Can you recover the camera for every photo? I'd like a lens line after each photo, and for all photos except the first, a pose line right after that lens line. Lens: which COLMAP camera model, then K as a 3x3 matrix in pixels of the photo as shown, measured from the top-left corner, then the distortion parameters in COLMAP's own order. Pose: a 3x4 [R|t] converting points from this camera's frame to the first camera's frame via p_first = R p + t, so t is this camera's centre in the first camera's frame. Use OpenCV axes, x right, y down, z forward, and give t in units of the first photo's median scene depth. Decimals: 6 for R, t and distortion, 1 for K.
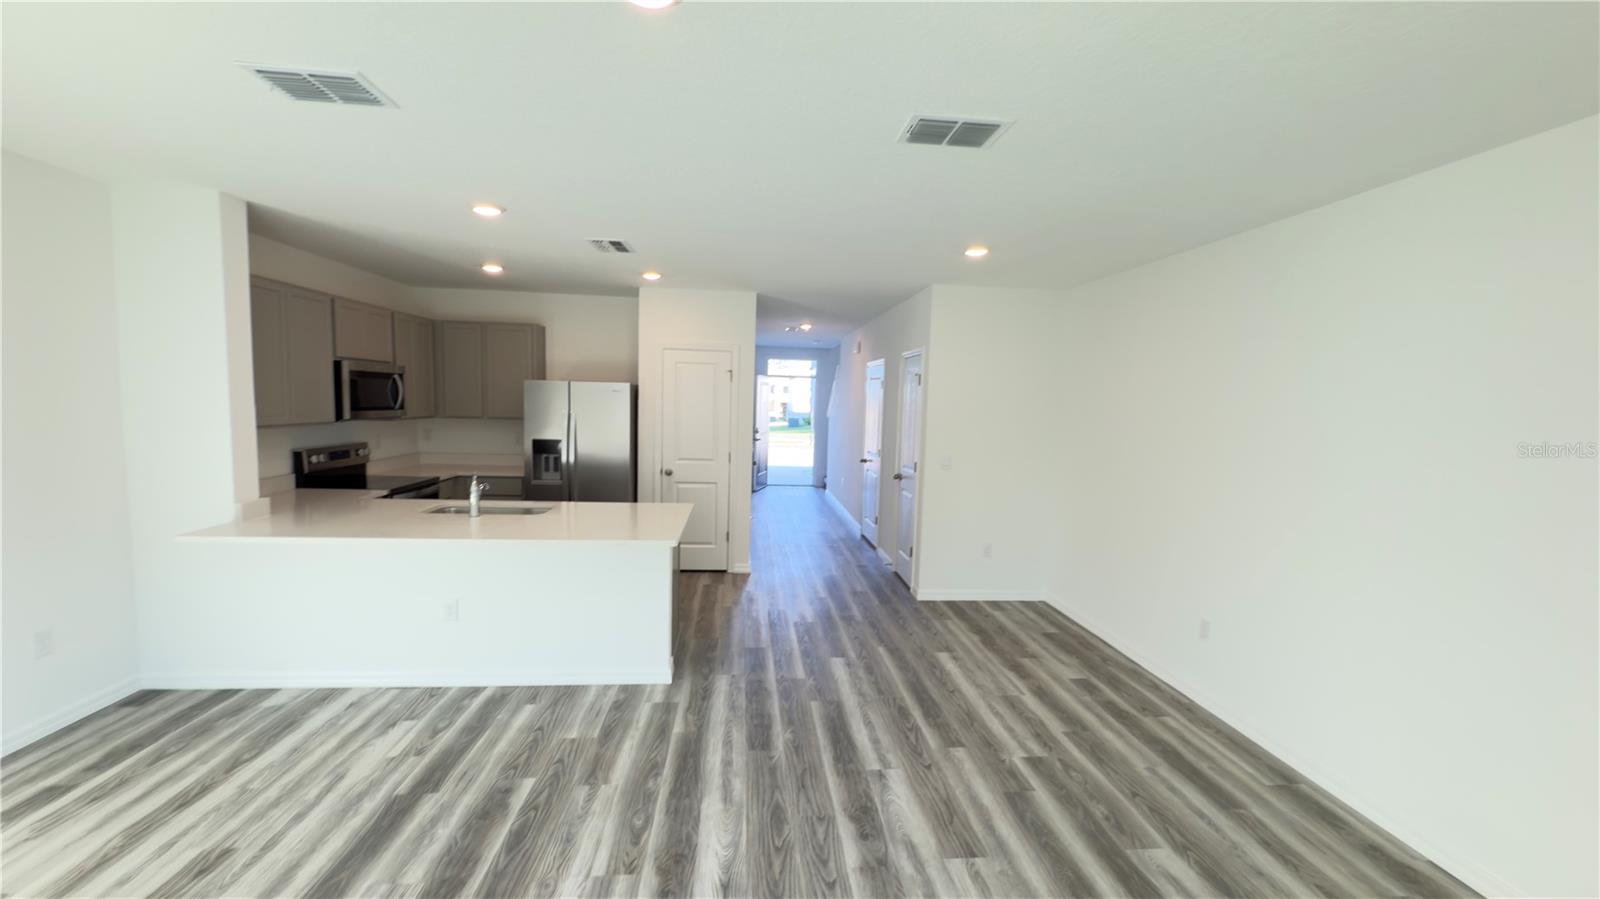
lens RADIAL K [[636.7, 0, 802.3], [0, 636.7, 452.3], [0, 0, 1]] dist [0.000988, -0.000004]
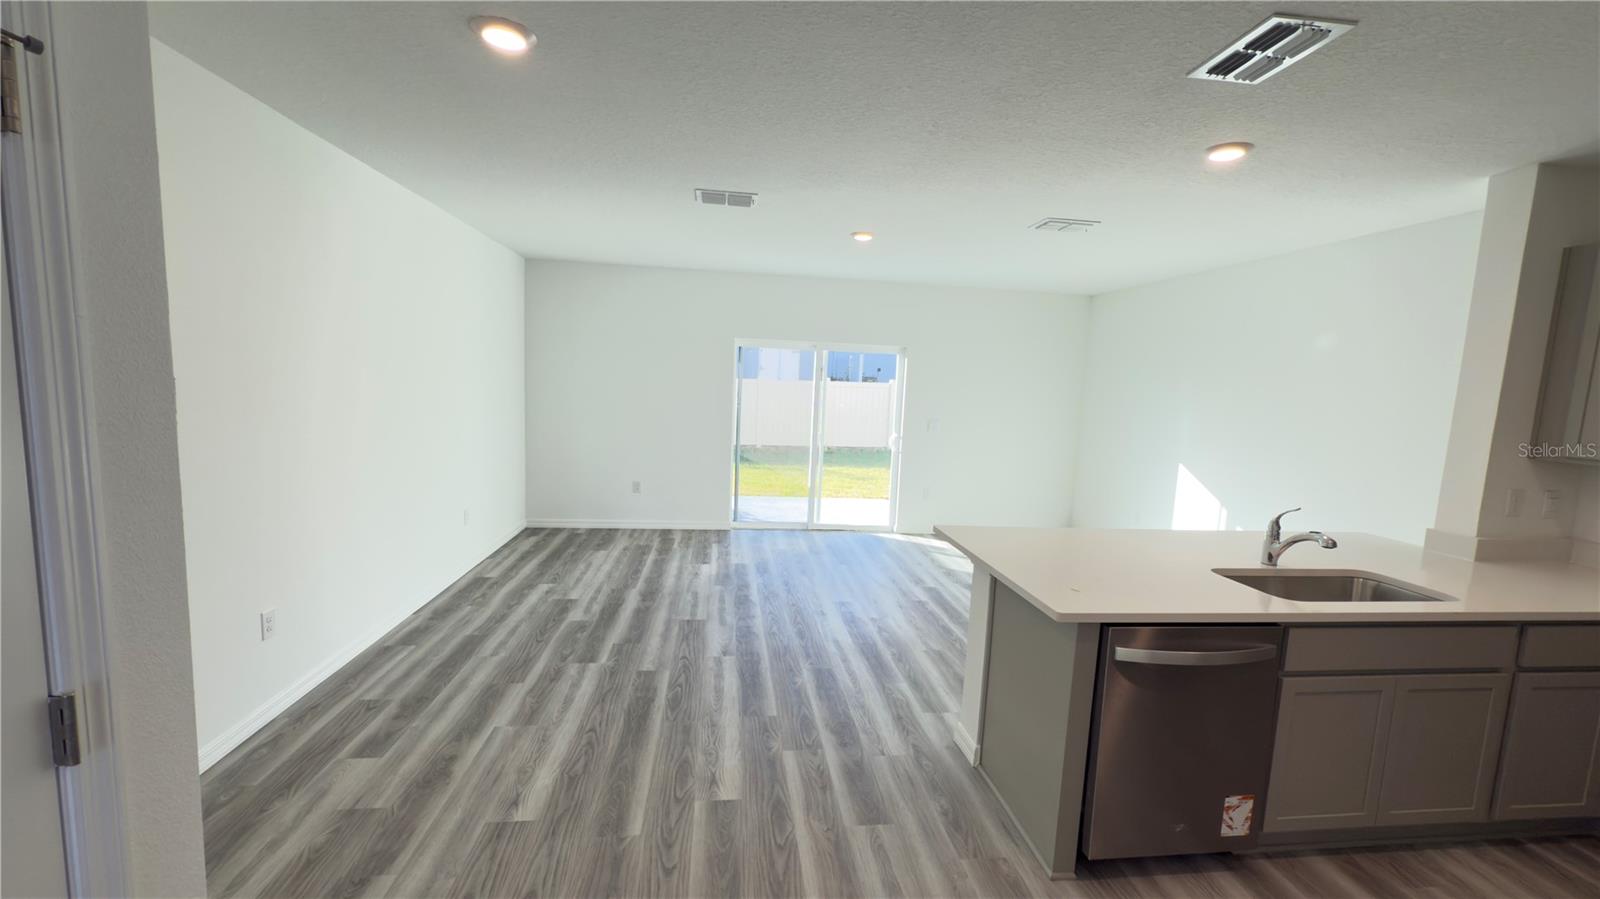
lens RADIAL K [[636.7, 0, 802.3], [0, 636.7, 452.3], [0, 0, 1]] dist [0.000988, -0.000004]
pose [[-0.996697, -0.071006, -0.039414, 0.036654], [-0.077214, 0.978945, 0.188958, -0.117299], [0.025167, 0.191377, -0.981194, 1.720499]]
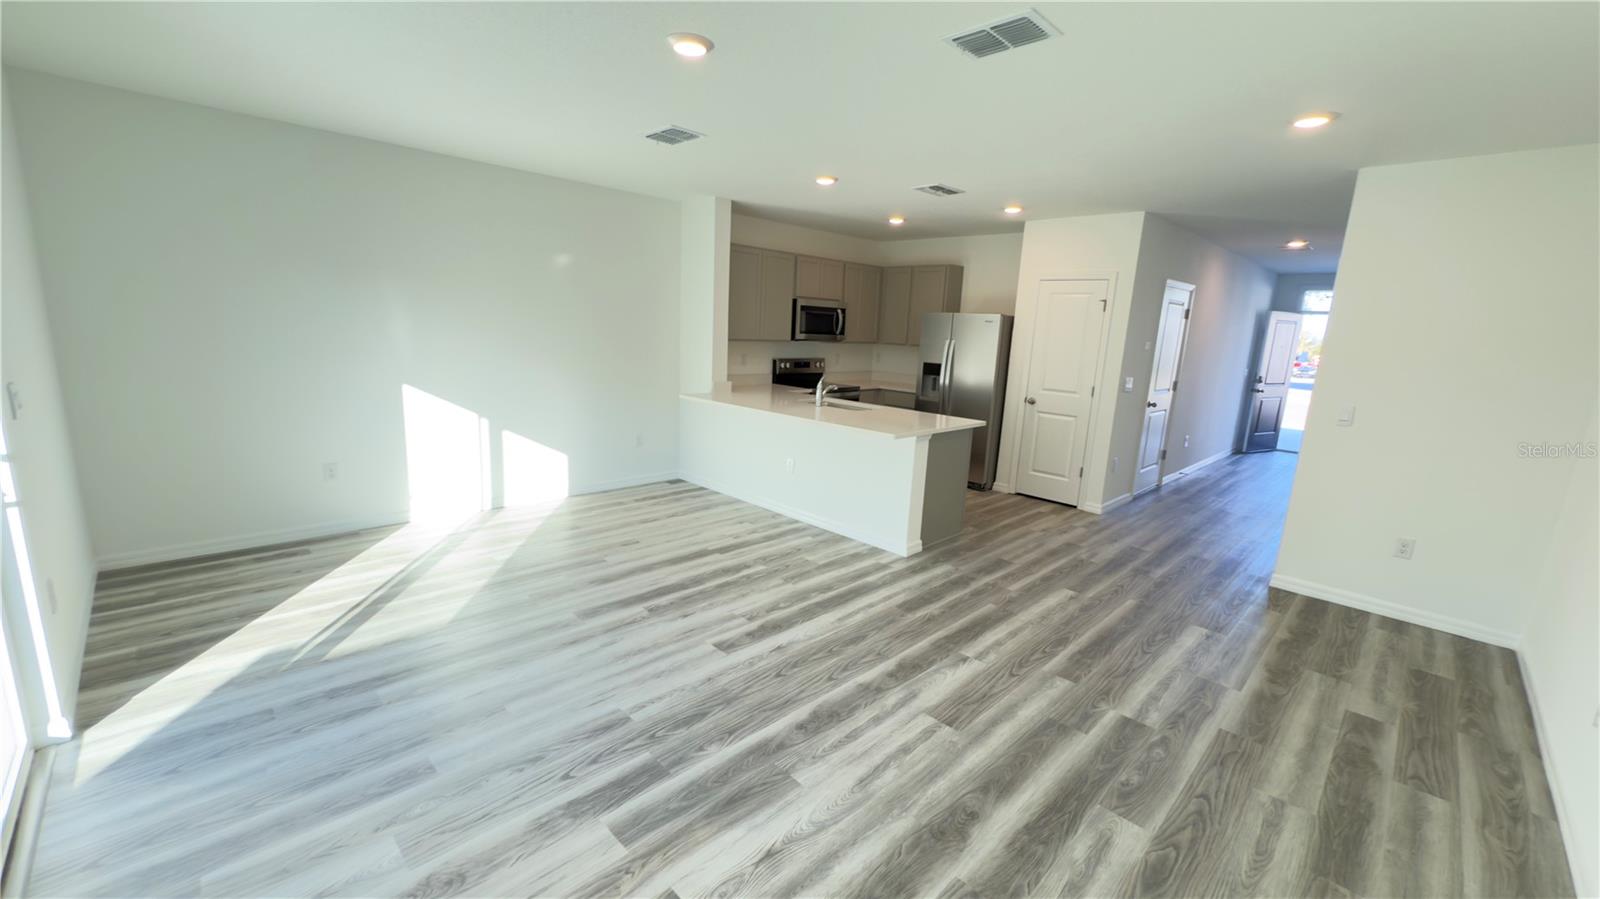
lens RADIAL K [[636.7, 0, 802.3], [0, 636.7, 452.3], [0, 0, 1]] dist [0.000988, -0.000004]
pose [[0.642340, 0.151298, -0.751337, 0.562338], [-0.089746, 0.988425, 0.122314, 0.033214], [0.761147, -0.011138, 0.648484, 0.059271]]
